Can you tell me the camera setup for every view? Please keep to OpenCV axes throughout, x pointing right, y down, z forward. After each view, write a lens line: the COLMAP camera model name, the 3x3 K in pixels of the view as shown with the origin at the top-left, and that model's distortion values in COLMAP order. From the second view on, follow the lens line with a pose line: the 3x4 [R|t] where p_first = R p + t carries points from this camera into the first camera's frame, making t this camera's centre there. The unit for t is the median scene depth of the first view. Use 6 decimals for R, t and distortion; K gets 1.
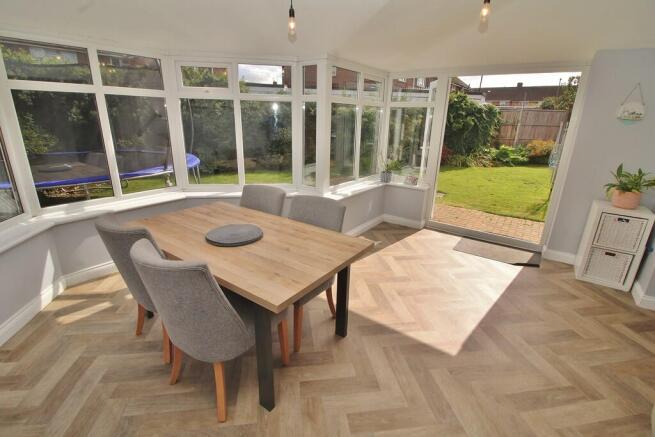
lens RADIAL K [[305.8, 0, 326.2], [0, 305.8, 212.4], [0, 0, 1]] dist [-0.013750, -0.001189]
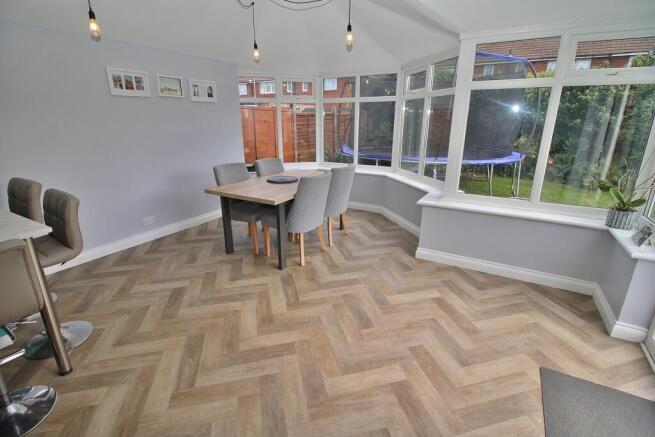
lens RADIAL K [[305.8, 0, 327.4], [0, 305.8, 220.8], [0, 0, 1]] dist [-0.013750, -0.001189]
pose [[0.104542, 0.281145, -0.953954, 0.827786], [-0.302052, 0.922875, 0.238884, -0.110980], [0.947542, 0.263171, 0.181400, 0.567138]]
